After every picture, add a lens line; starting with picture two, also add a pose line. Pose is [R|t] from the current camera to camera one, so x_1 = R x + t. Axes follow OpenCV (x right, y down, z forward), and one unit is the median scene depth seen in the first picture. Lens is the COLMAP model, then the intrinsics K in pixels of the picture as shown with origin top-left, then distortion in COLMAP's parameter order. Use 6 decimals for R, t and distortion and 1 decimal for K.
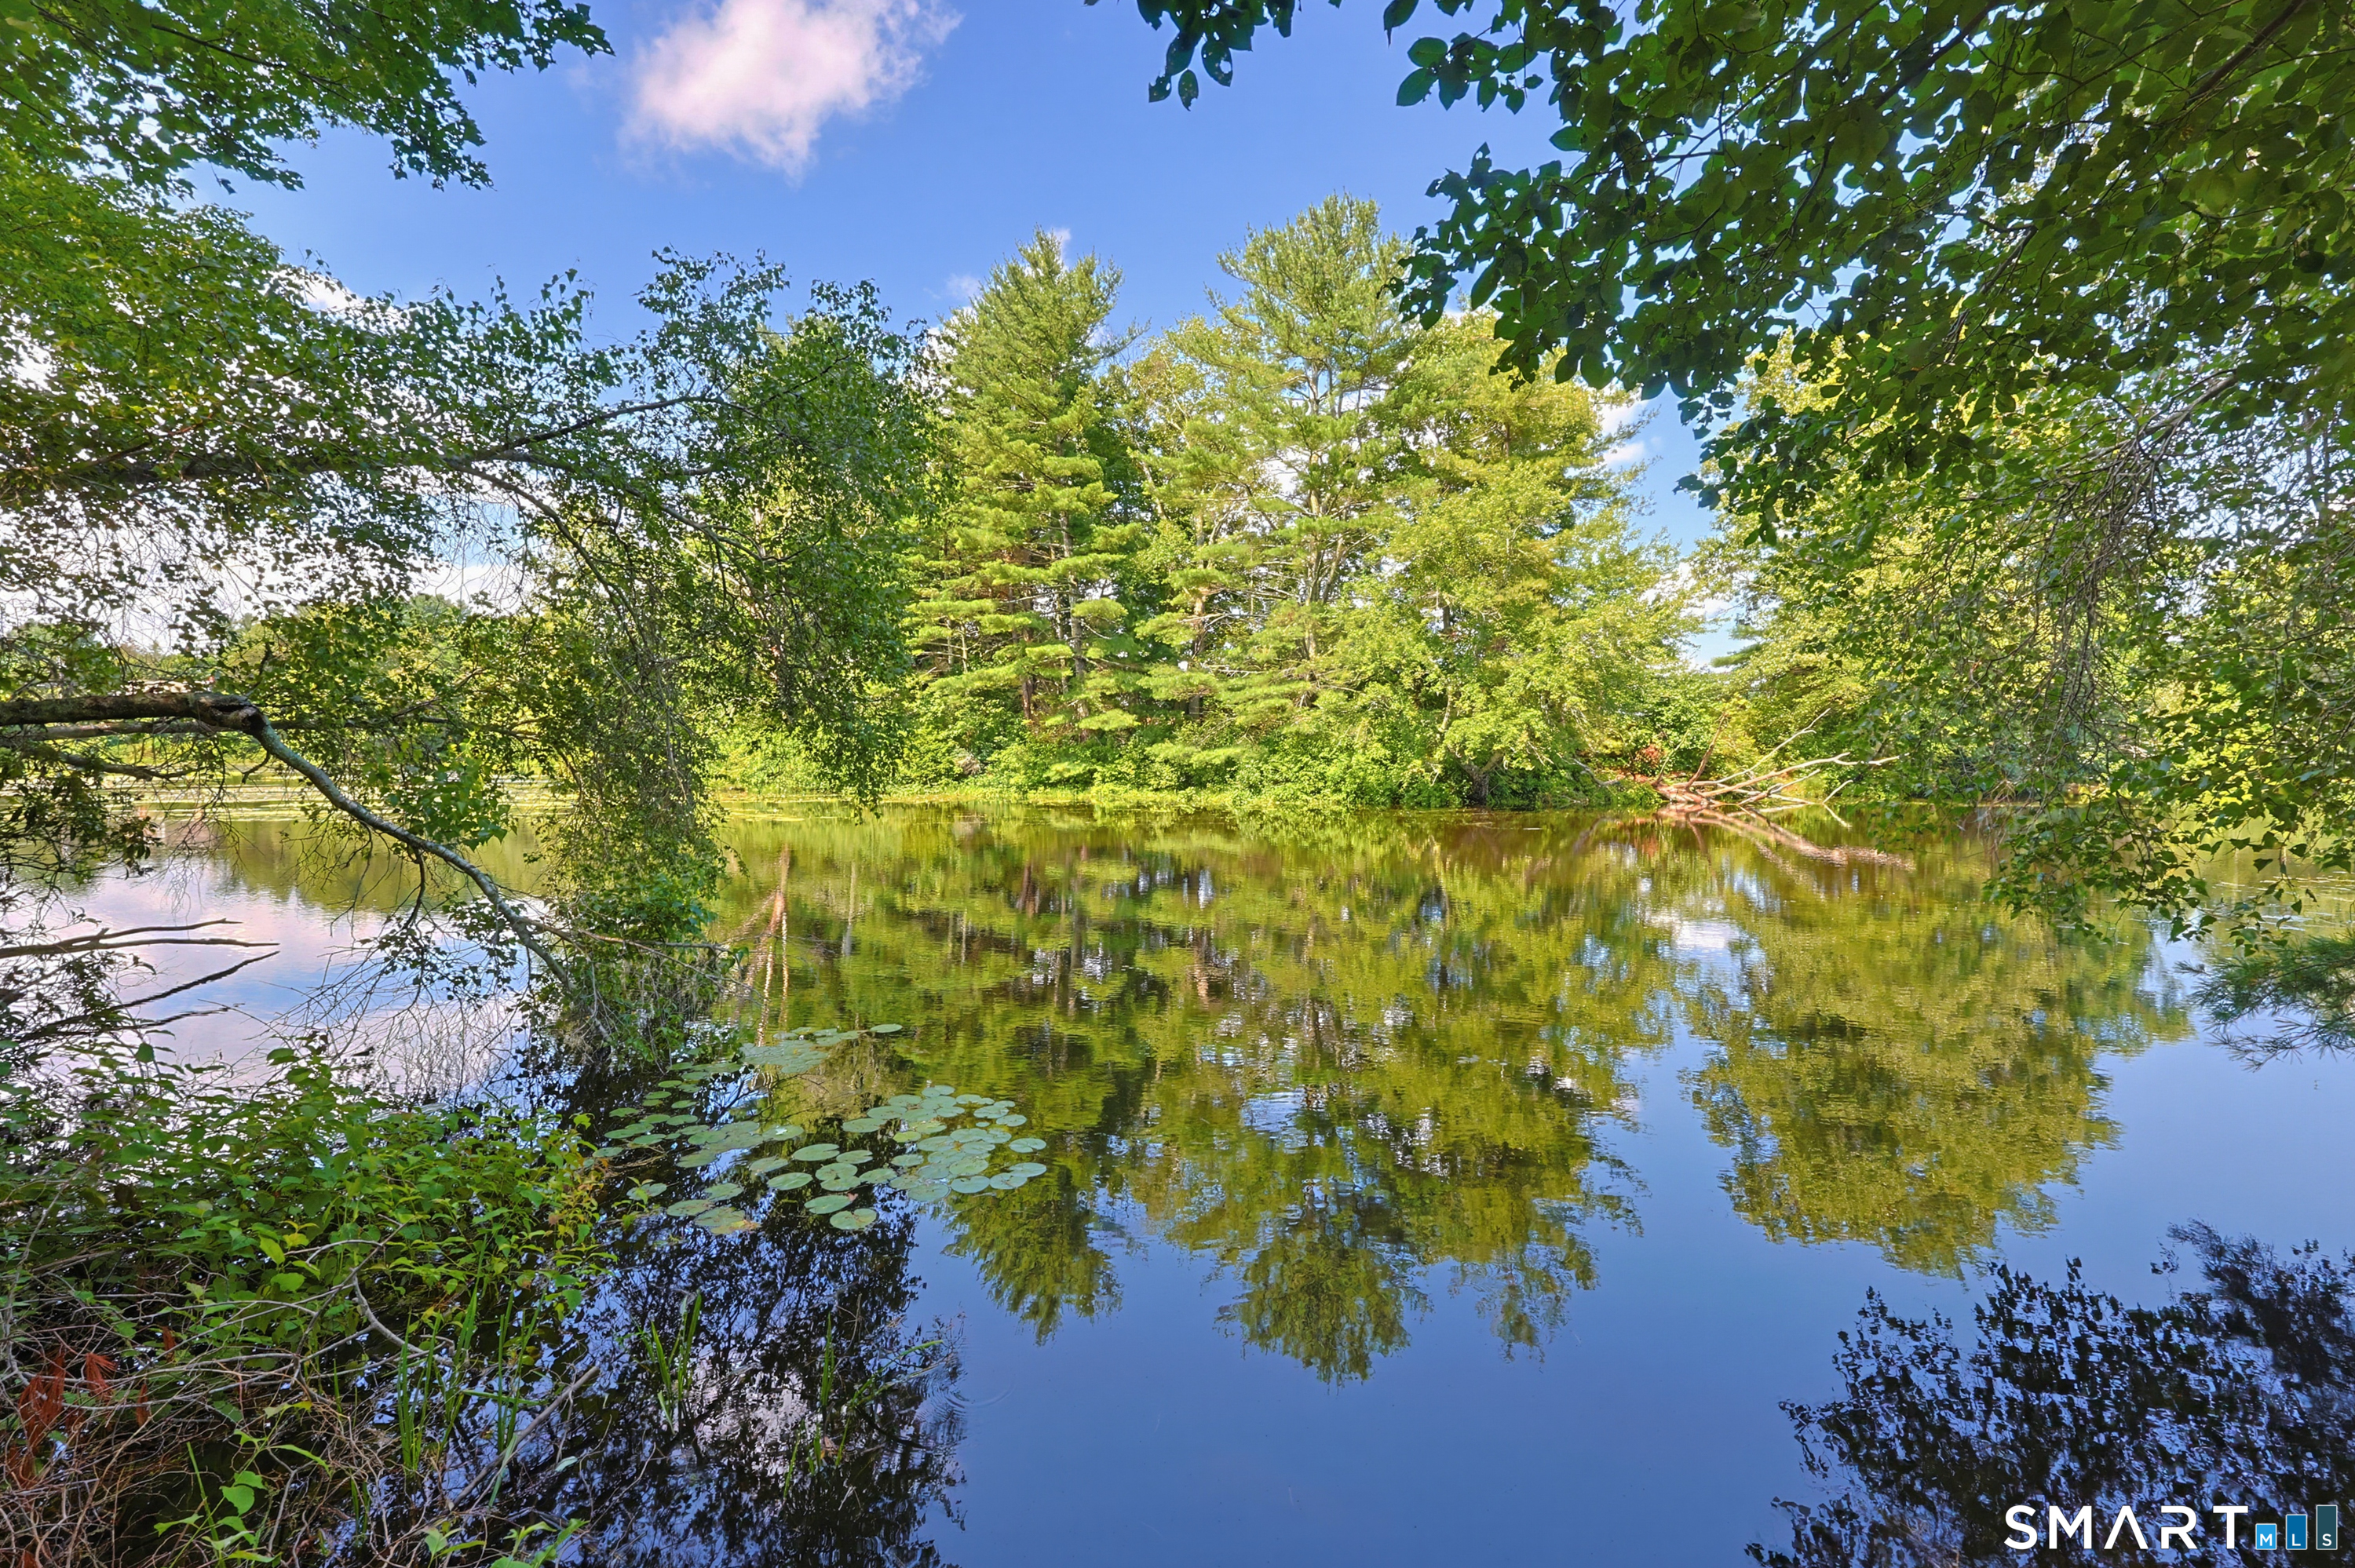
lens RADIAL K [[1019.7, 0, 1176.1], [0, 1019.7, 776.6], [0, 0, 1]] dist [0.003027, 0.000679]
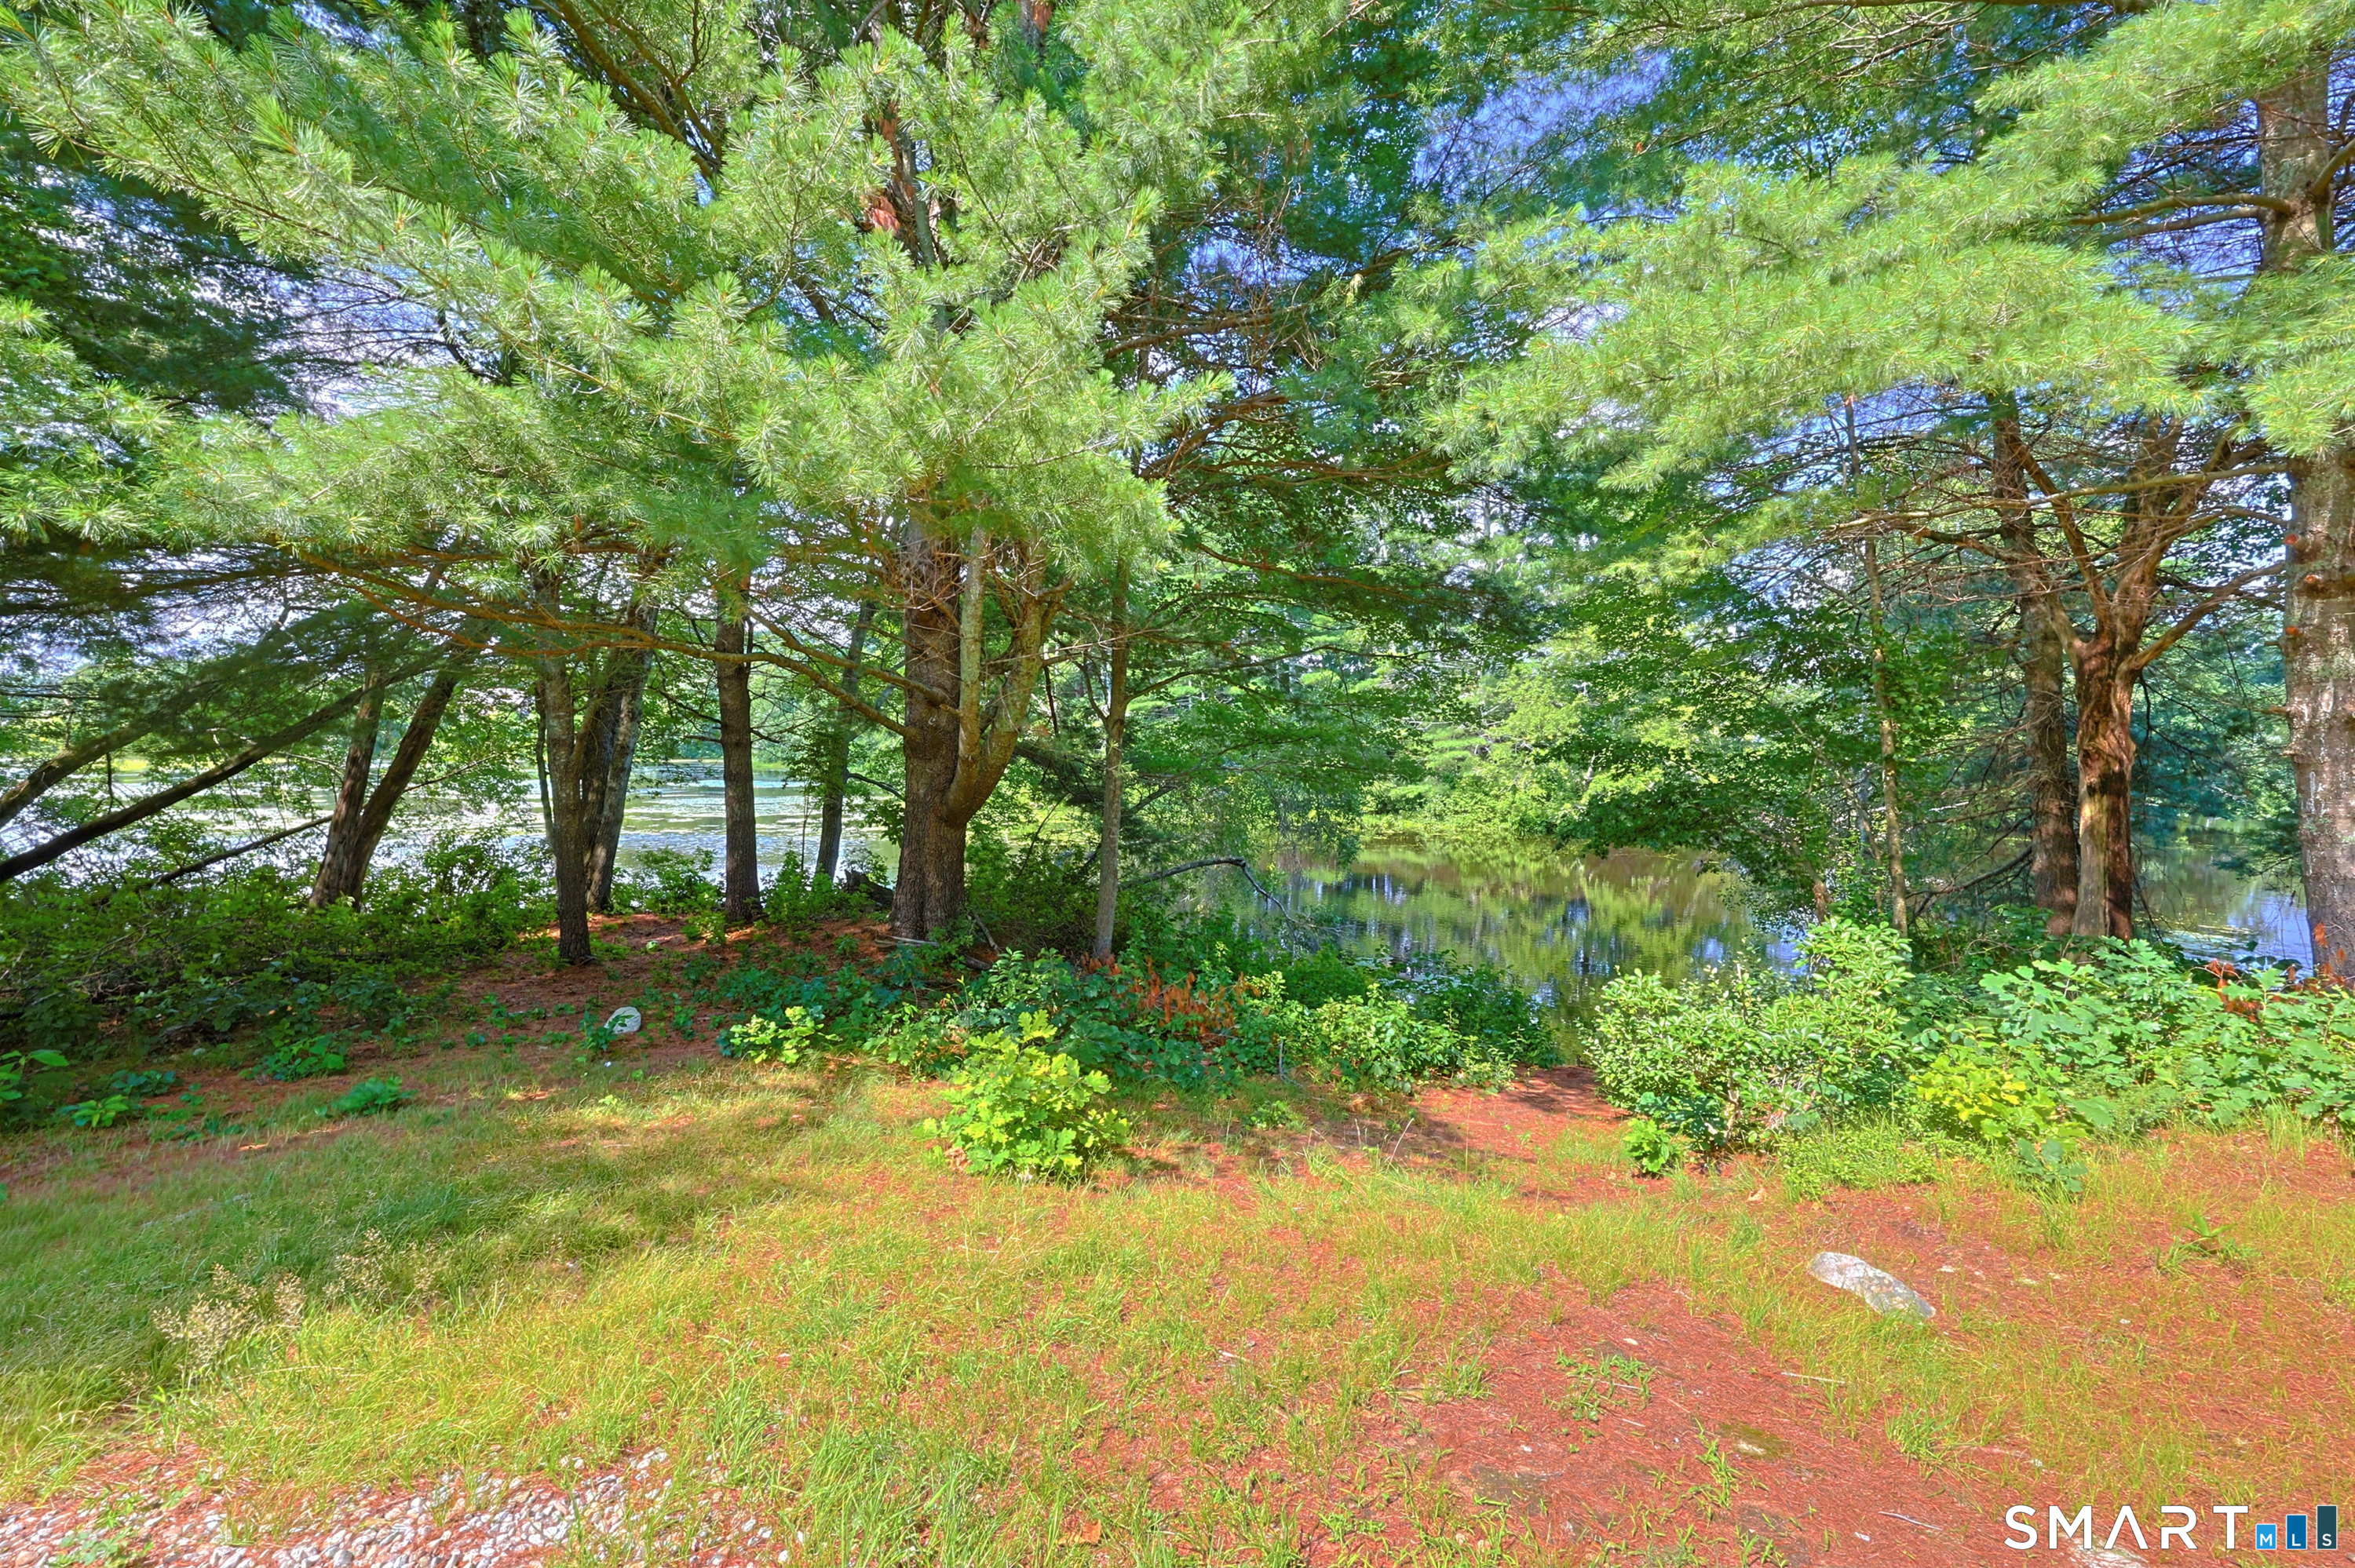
lens RADIAL K [[1019.7, 0, 1174.4], [0, 1019.7, 781.2], [0, 0, 1]] dist [0.003027, 0.000679]
pose [[0.992247, 0.013208, -0.123574, -0.103984], [-0.010452, 0.999683, 0.022924, -0.062518], [0.123838, -0.021455, 0.992070, -0.369655]]
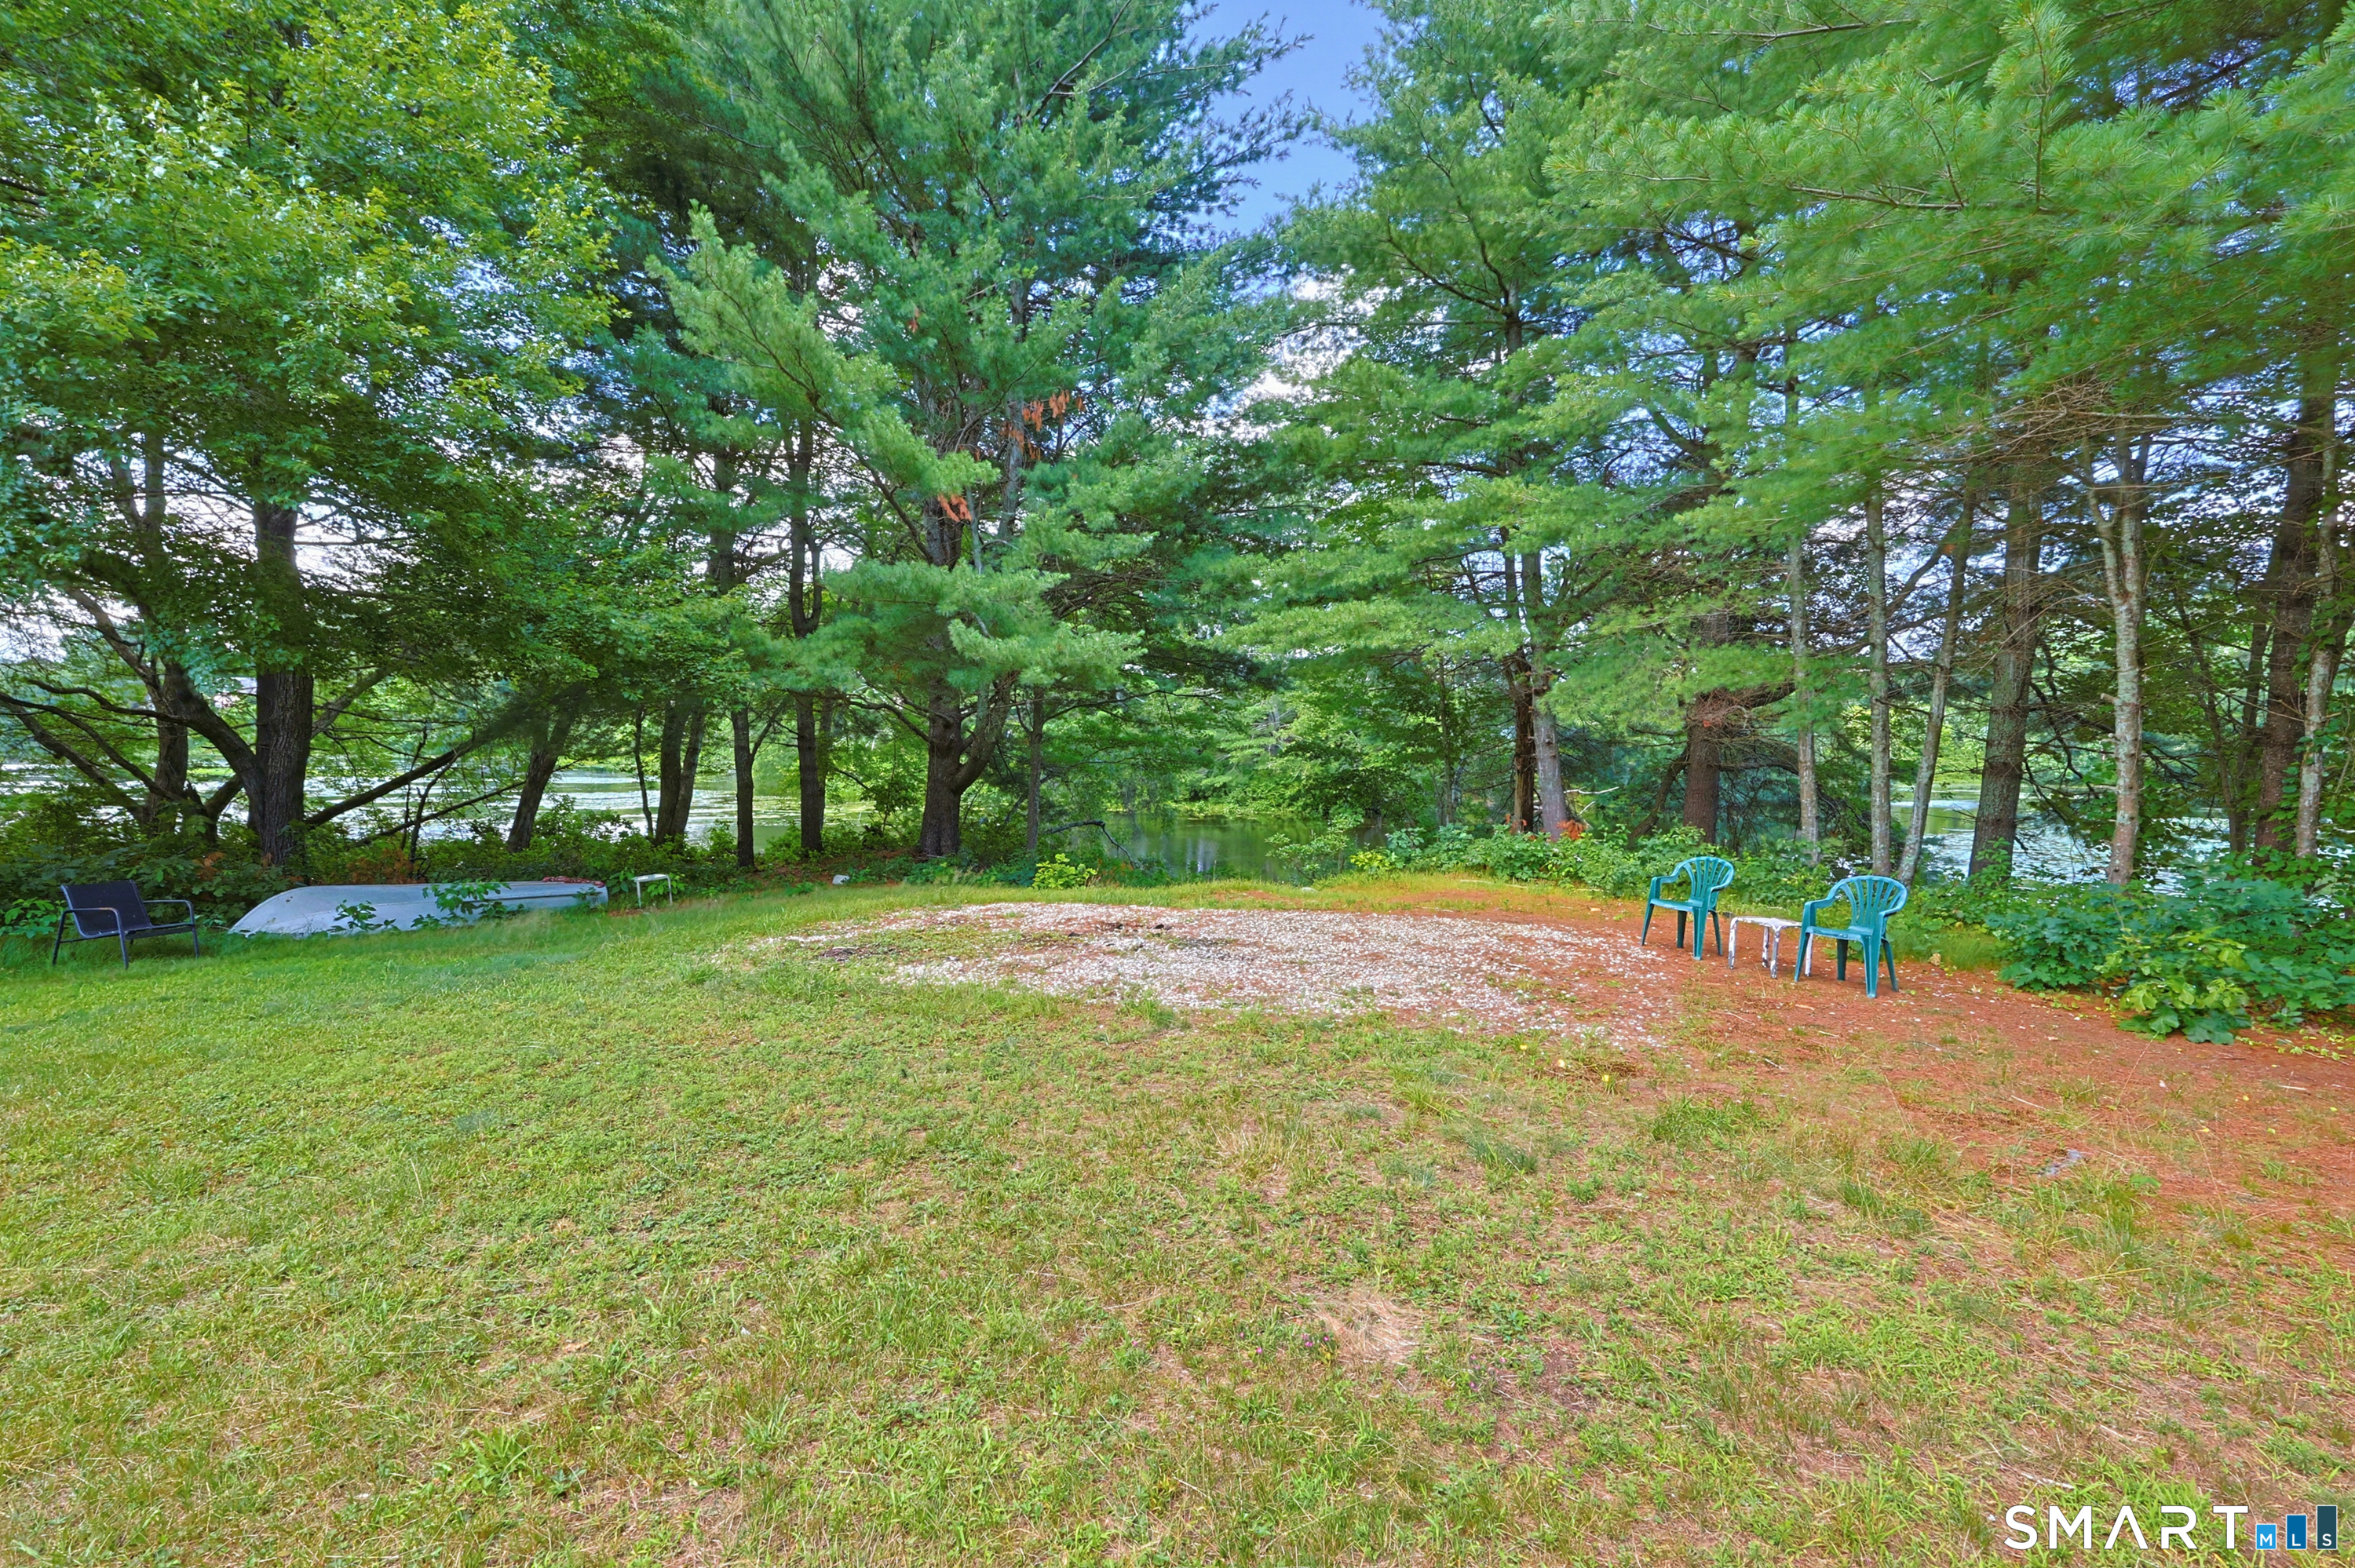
lens RADIAL K [[1019.7, 0, 1181.4], [0, 1019.7, 786.0], [0, 0, 1]] dist [0.003027, 0.000679]
pose [[0.998058, 0.008780, 0.061675, -0.119726], [-0.010654, 0.999489, 0.030122, -0.063338], [-0.061379, -0.030720, 0.997642, -0.622870]]
